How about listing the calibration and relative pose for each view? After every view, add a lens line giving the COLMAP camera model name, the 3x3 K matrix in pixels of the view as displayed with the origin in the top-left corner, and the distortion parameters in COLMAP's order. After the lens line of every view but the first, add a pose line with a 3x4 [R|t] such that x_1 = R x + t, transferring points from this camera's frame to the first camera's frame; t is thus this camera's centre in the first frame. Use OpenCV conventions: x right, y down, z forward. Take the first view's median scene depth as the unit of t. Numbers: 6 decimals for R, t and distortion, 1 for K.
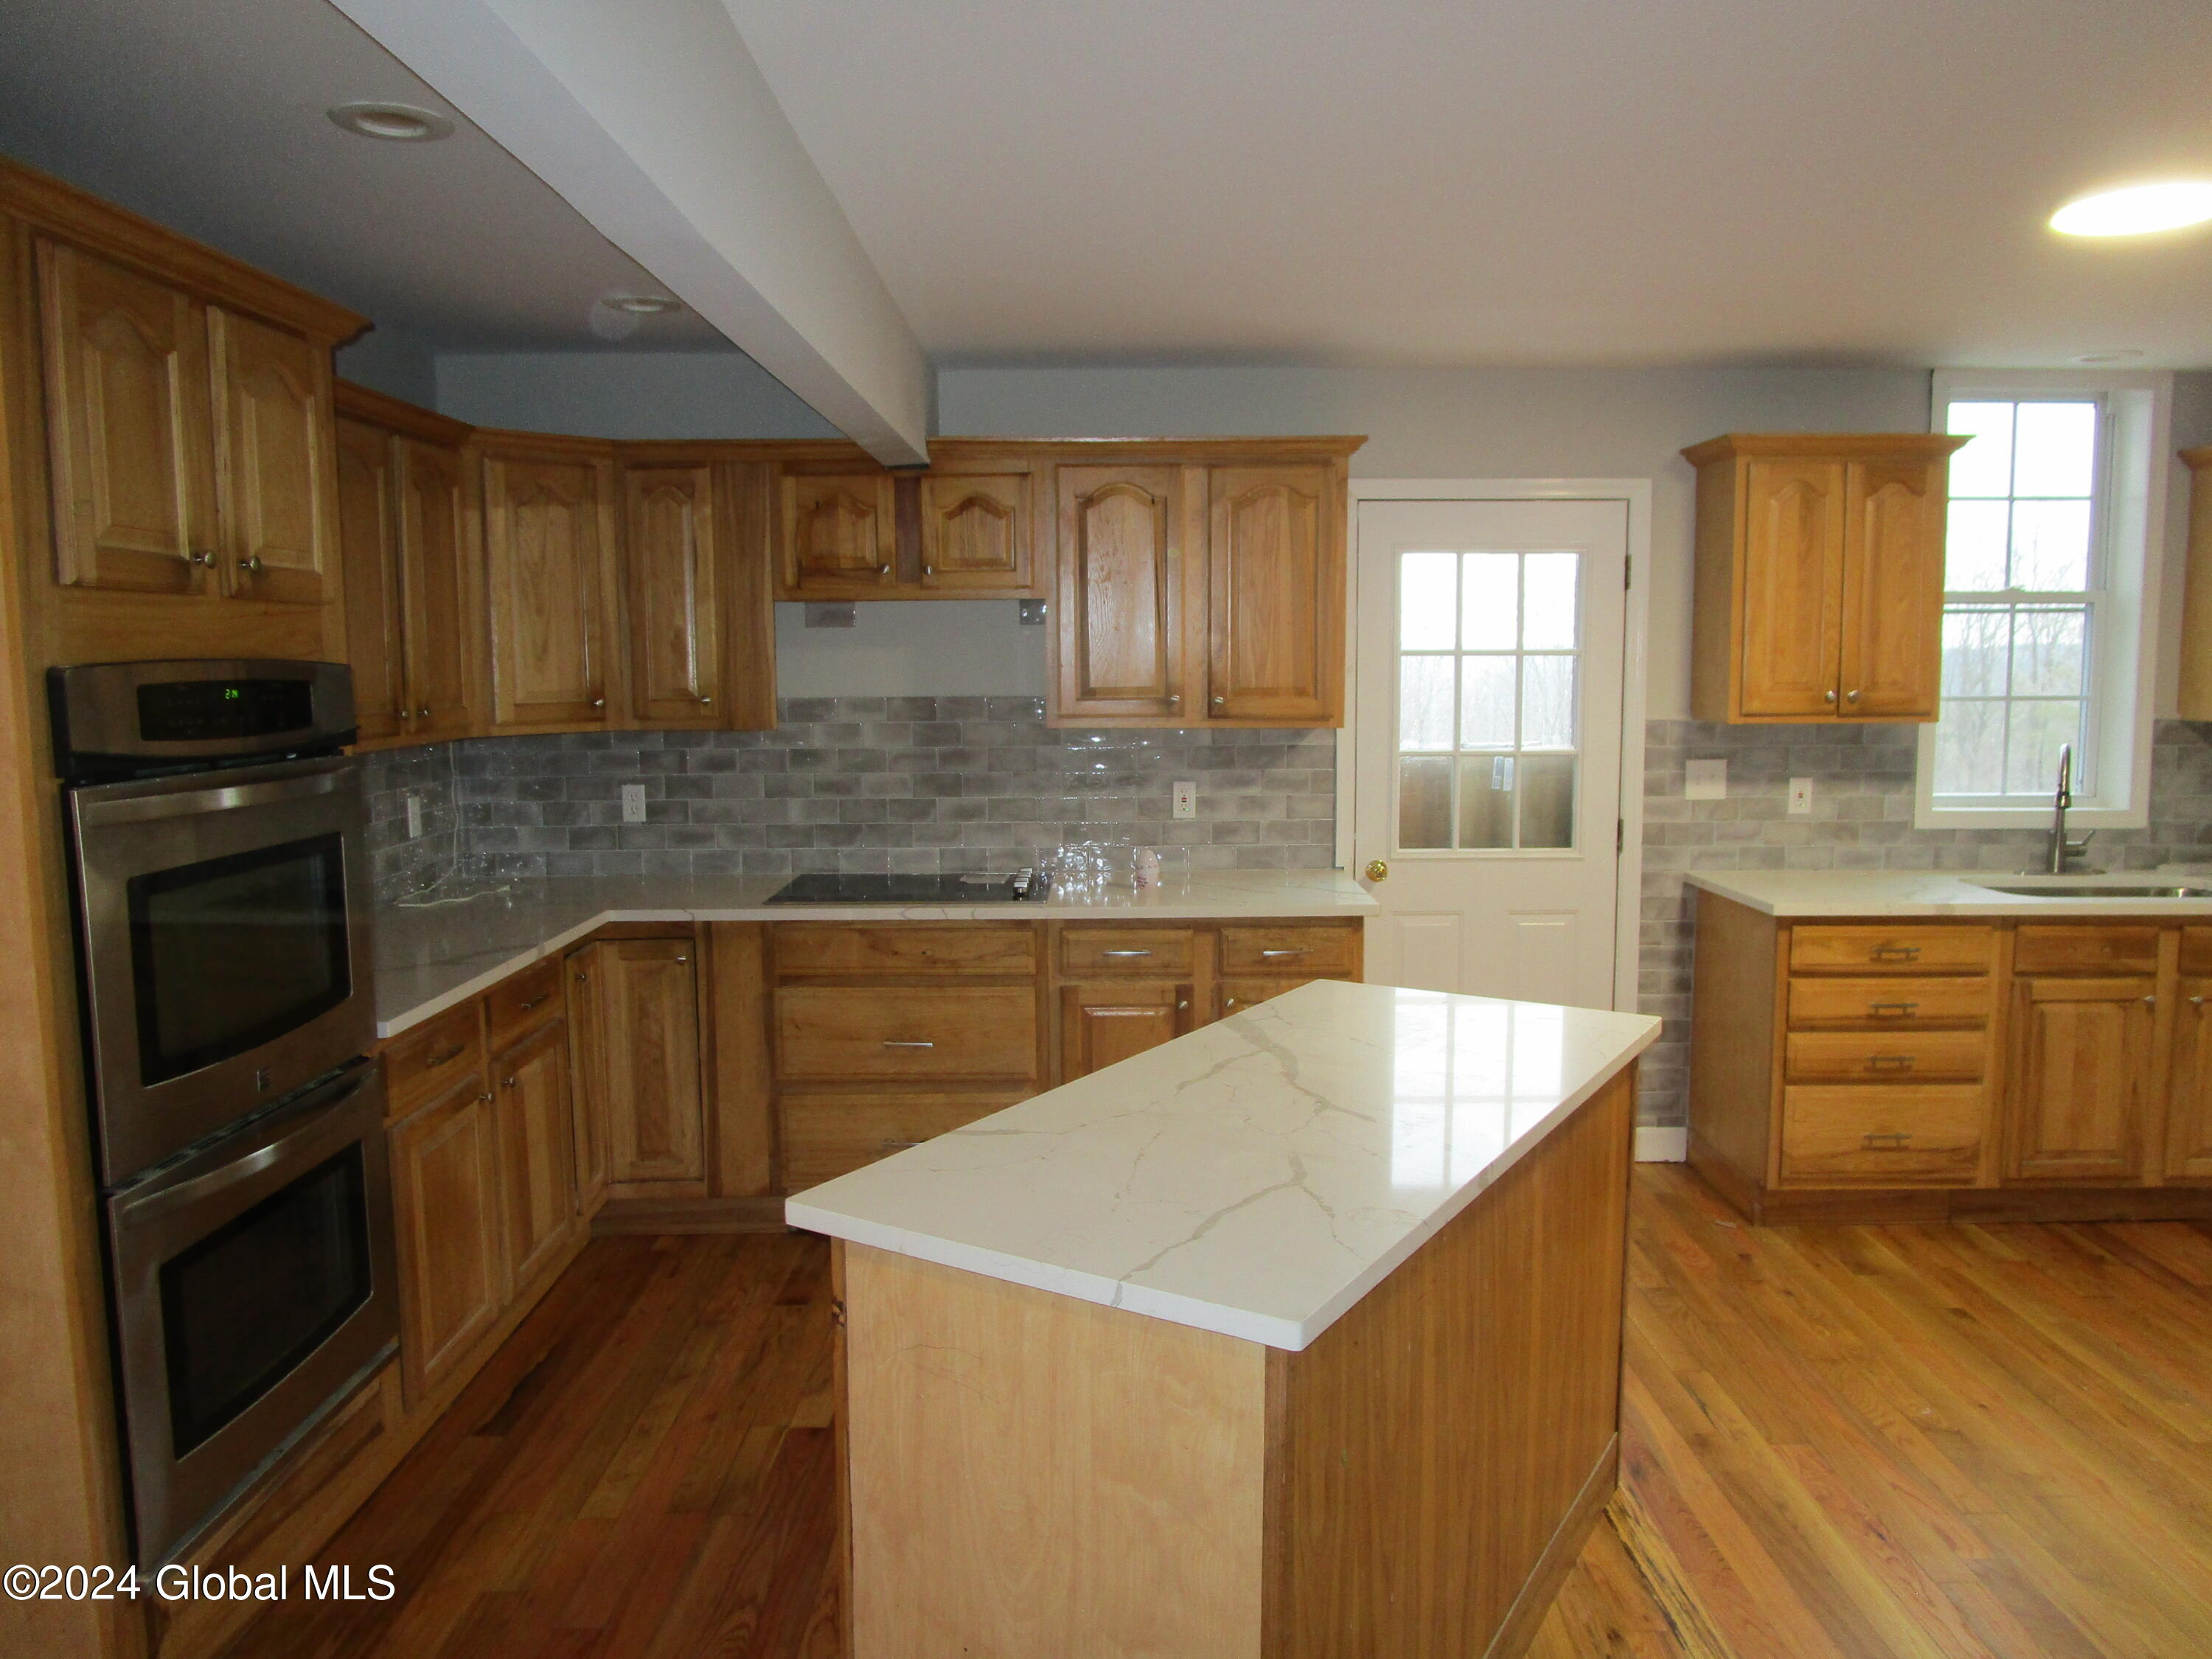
lens RADIAL K [[1578.0, 0, 1106.0], [0, 1578.0, 829.5], [0, 0, 1]] dist [-0.031069, 0.006373]
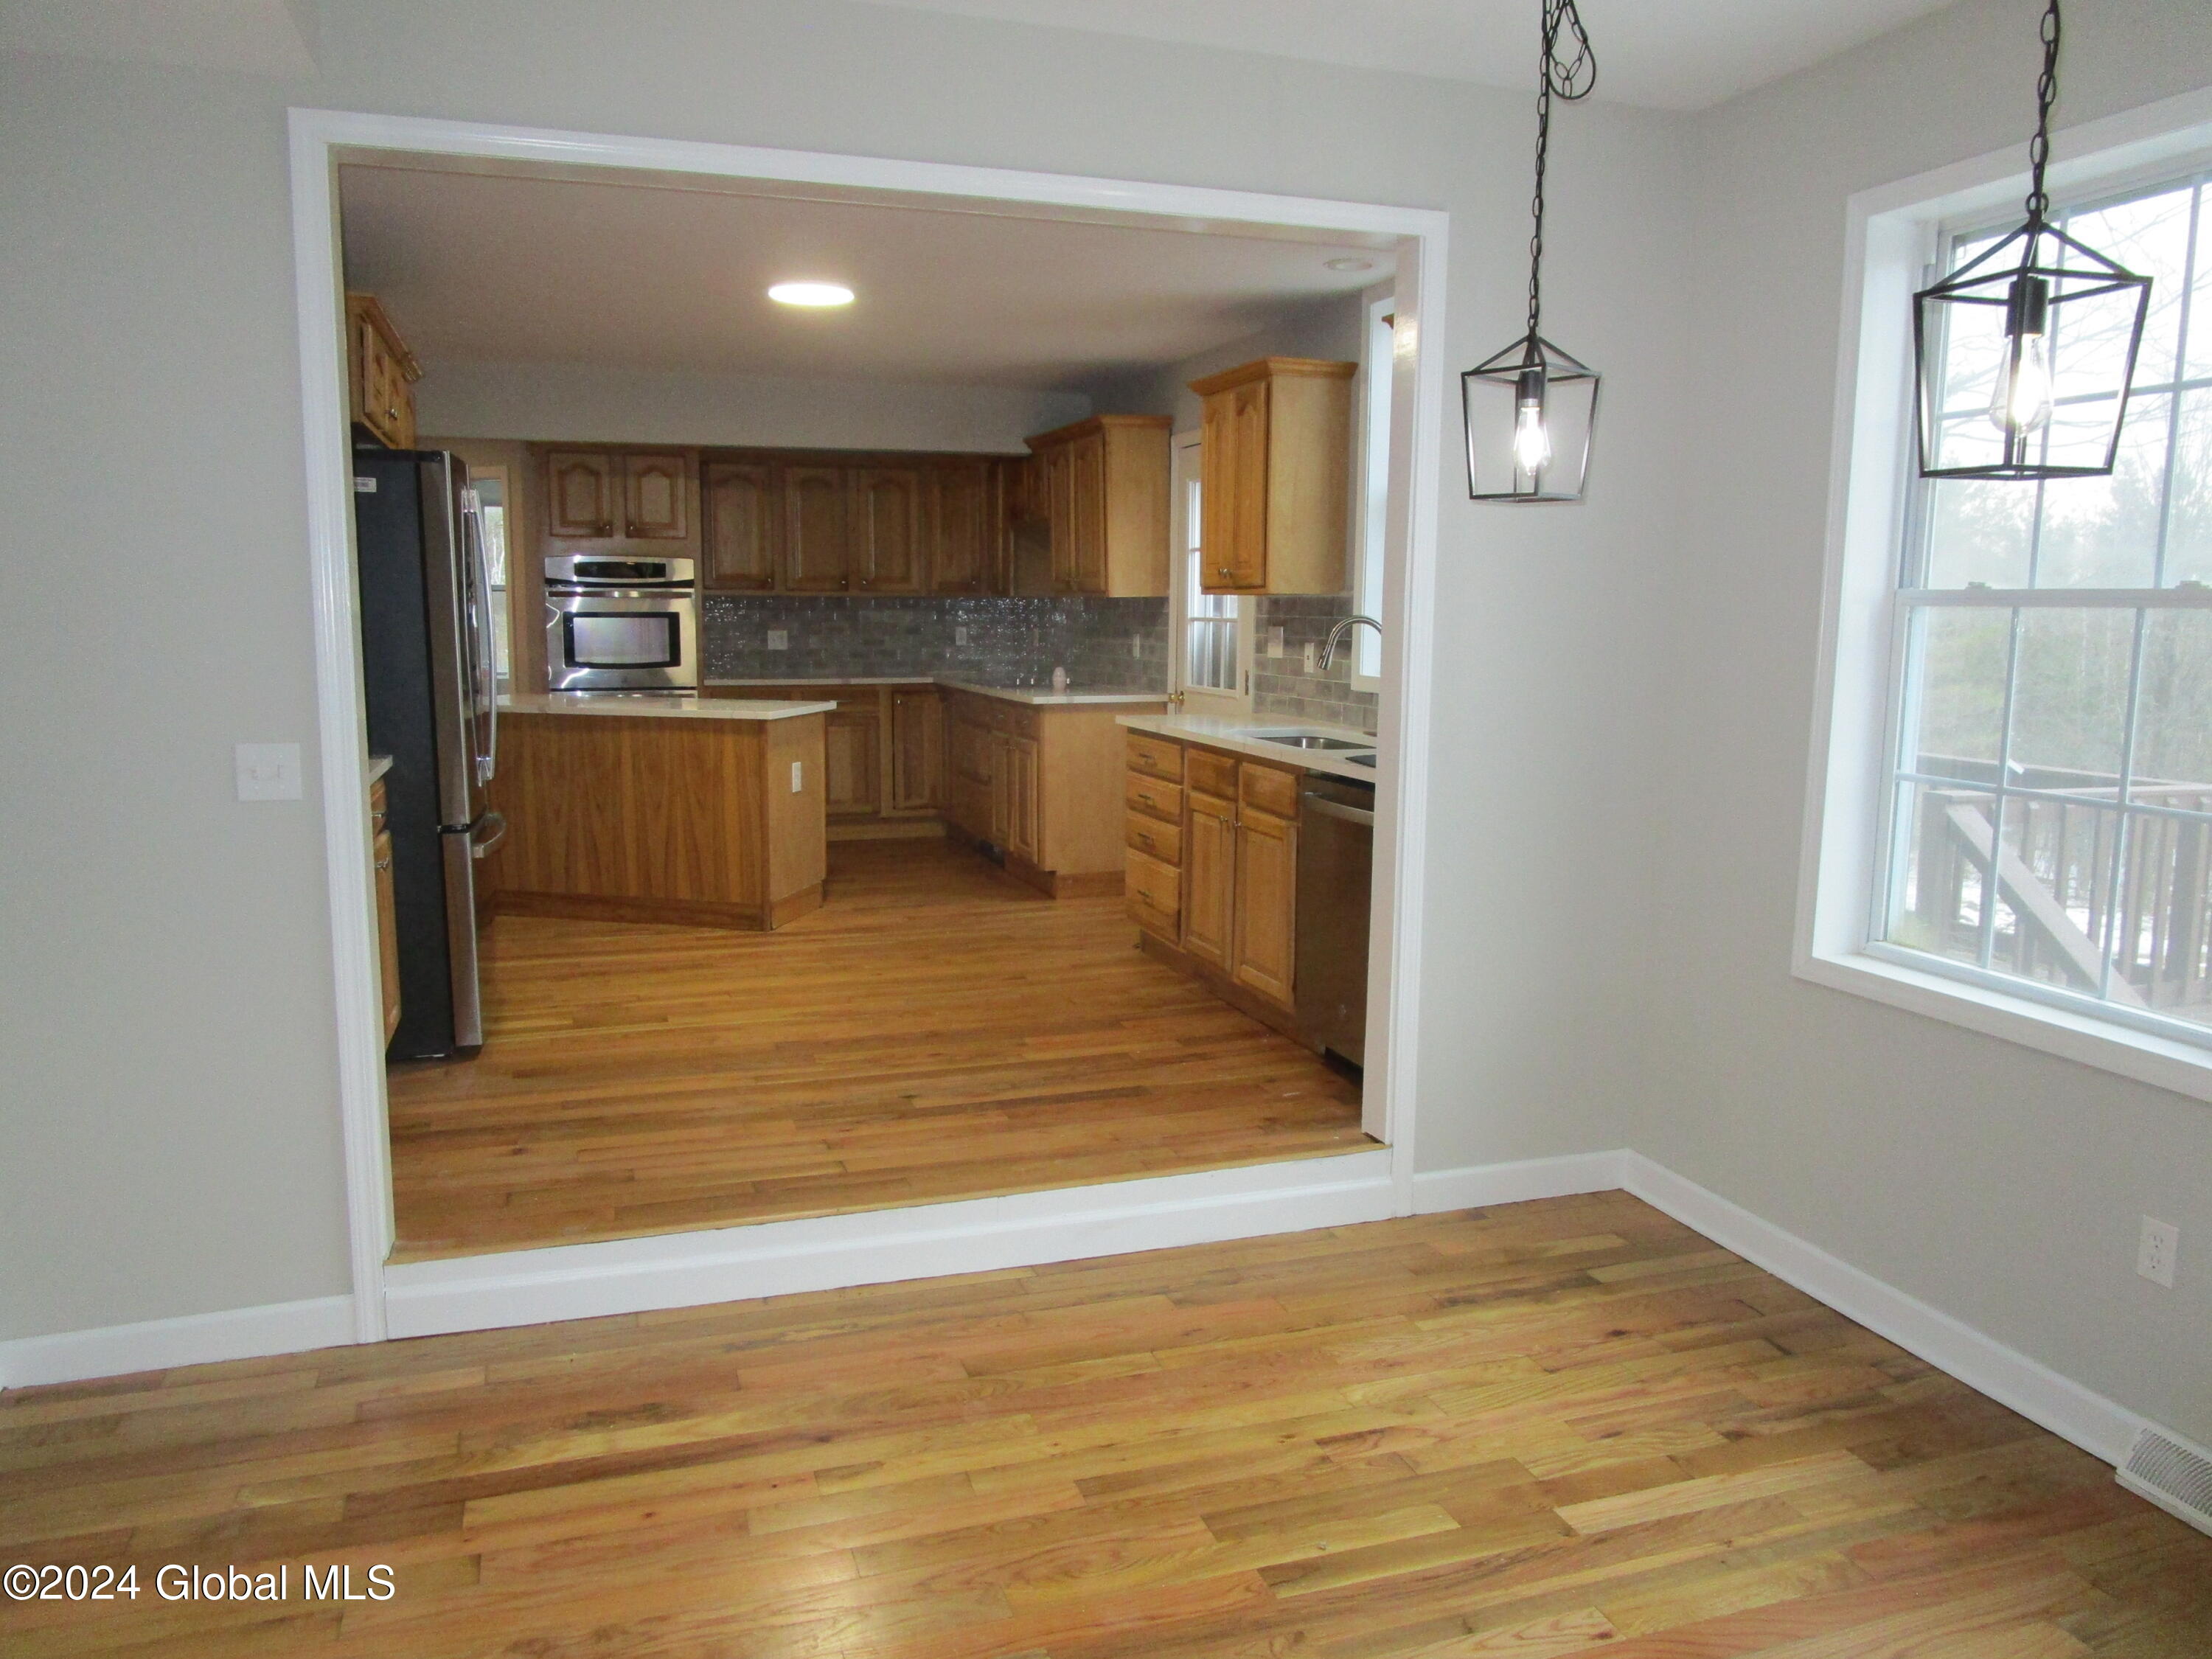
lens RADIAL K [[1578.0, 0, 1106.0], [0, 1578.0, 829.5], [0, 0, 1]] dist [-0.031069, 0.006373]
pose [[0.319370, 0.141656, -0.936983, 1.735578], [-0.112772, 0.987419, 0.110843, -0.008332], [0.940896, 0.070266, 0.331327, 0.495722]]
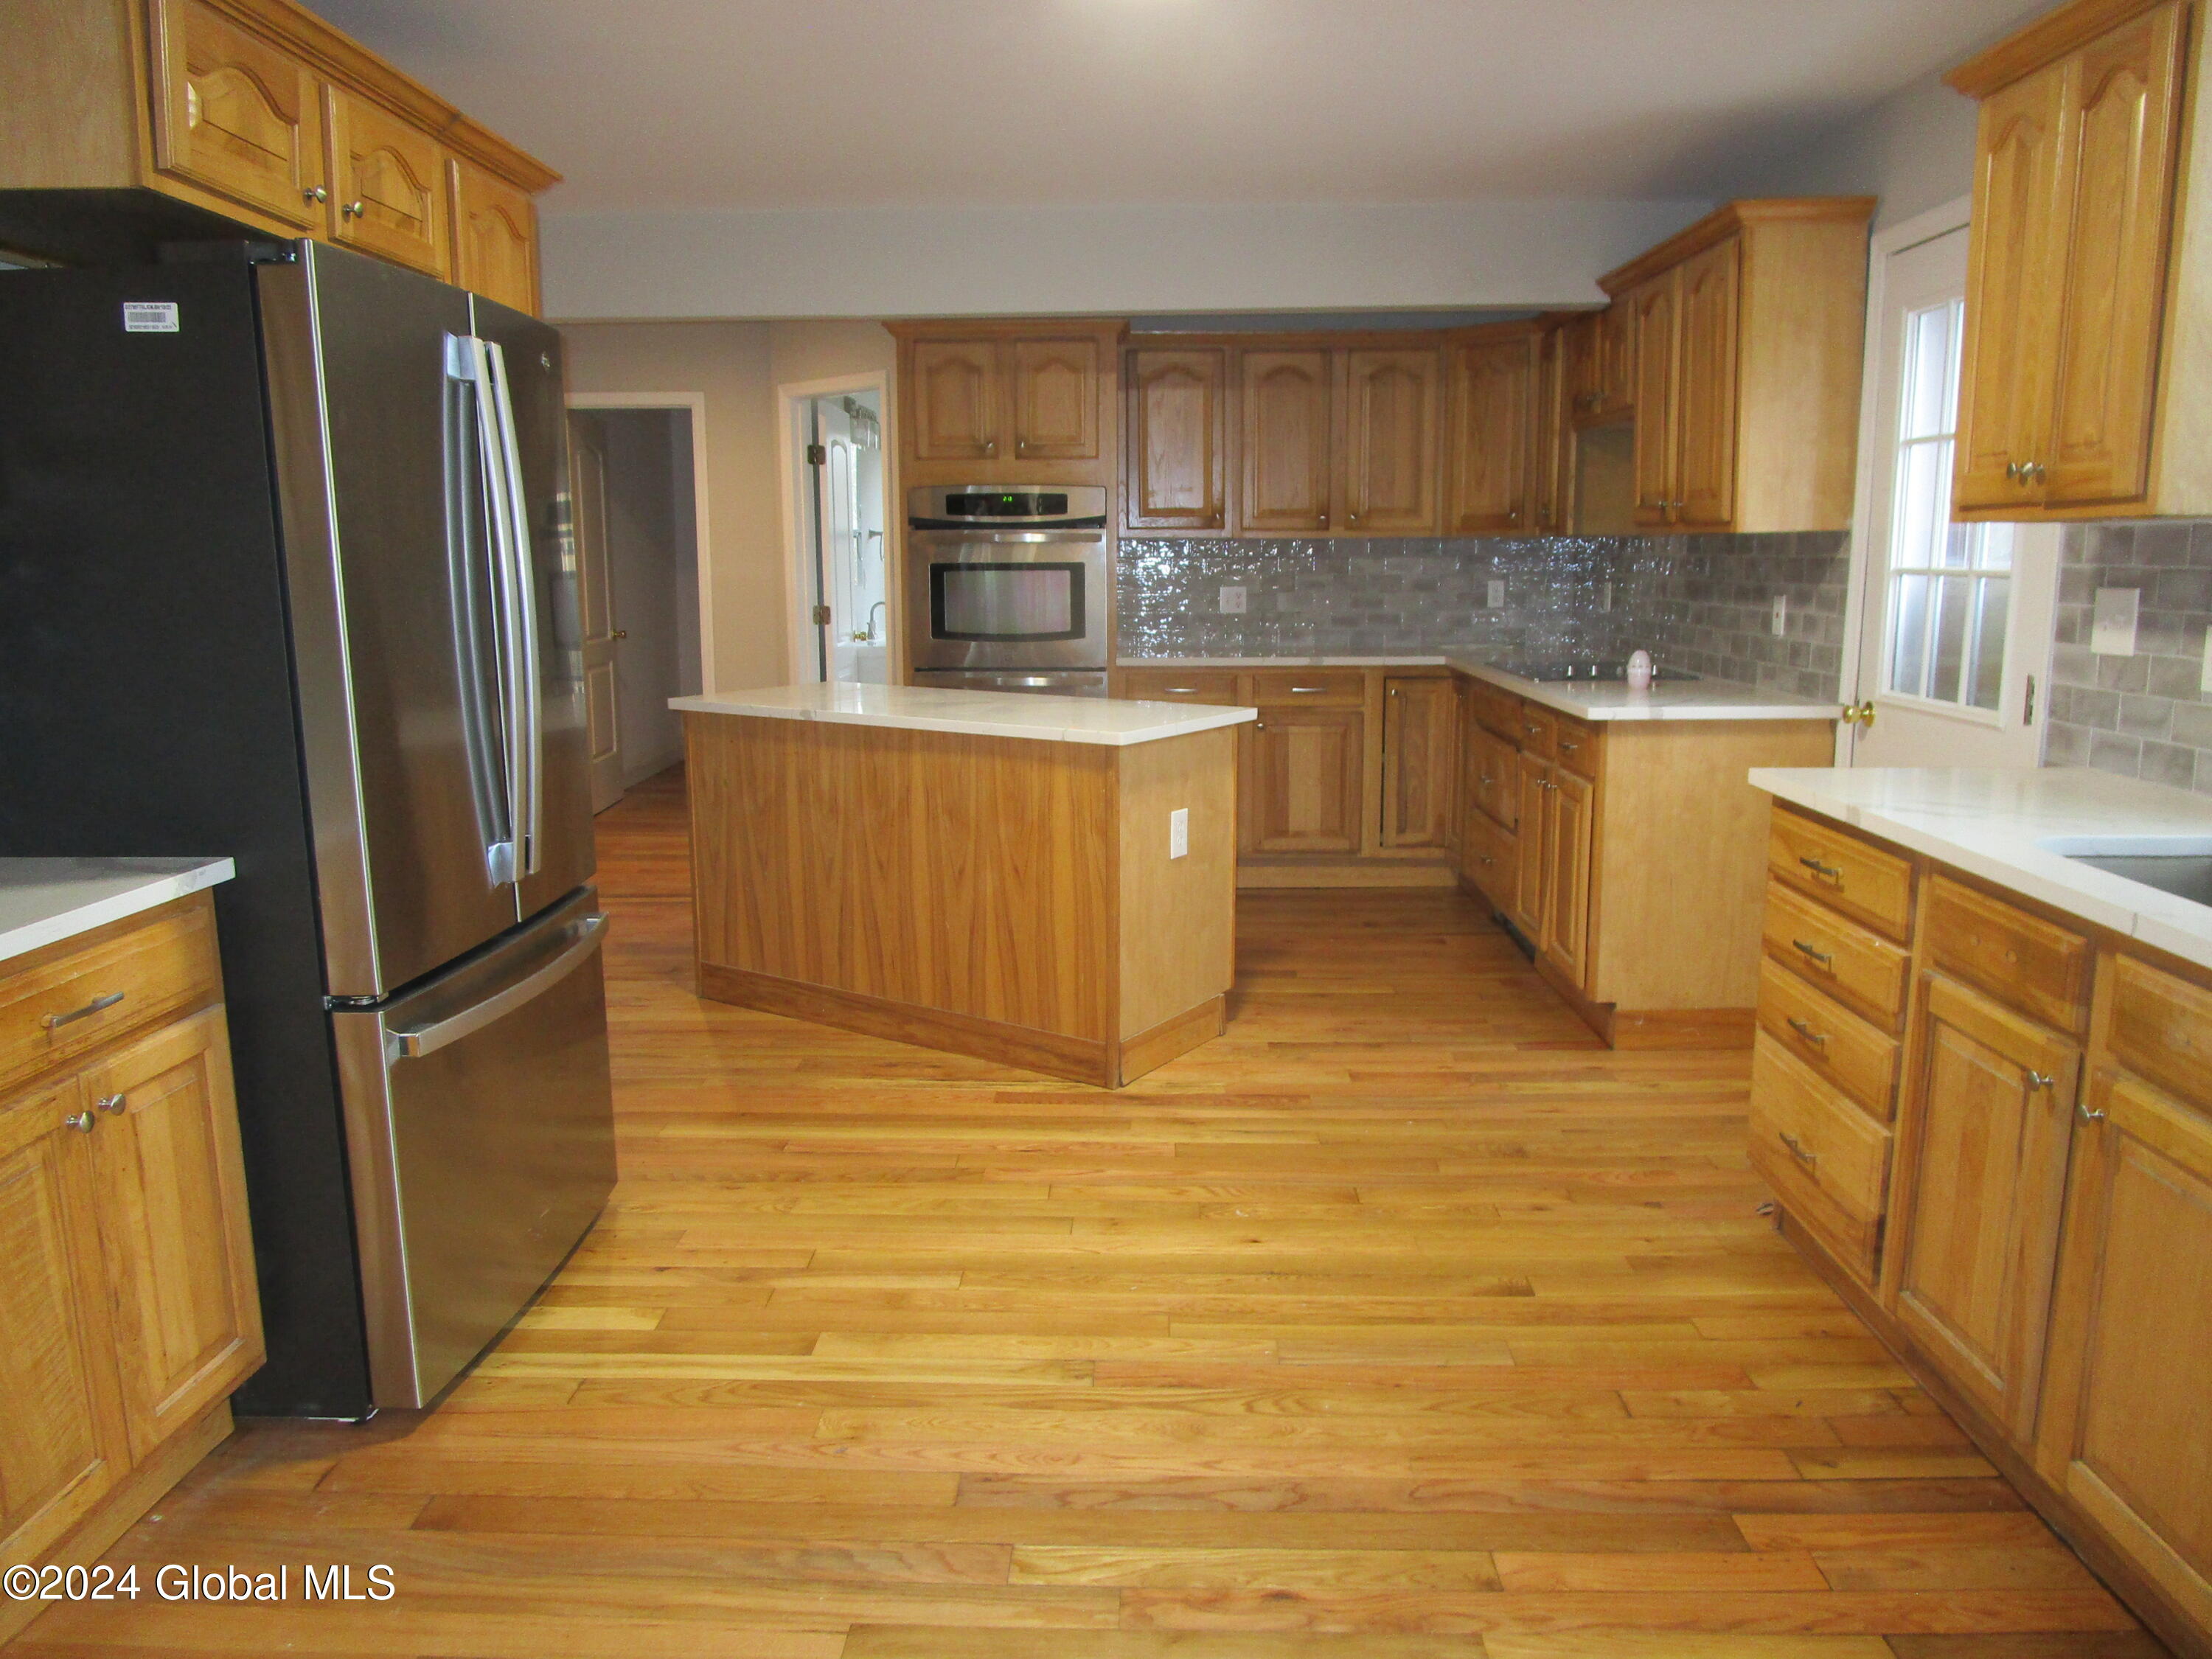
lens RADIAL K [[1578.0, 0, 1106.0], [0, 1578.0, 829.5], [0, 0, 1]] dist [-0.031069, 0.006373]
pose [[-0.032903, 0.180377, -0.983047, 1.109044], [-0.104156, 0.977605, 0.182864, -0.024860], [0.994017, 0.108407, -0.013379, 0.689818]]
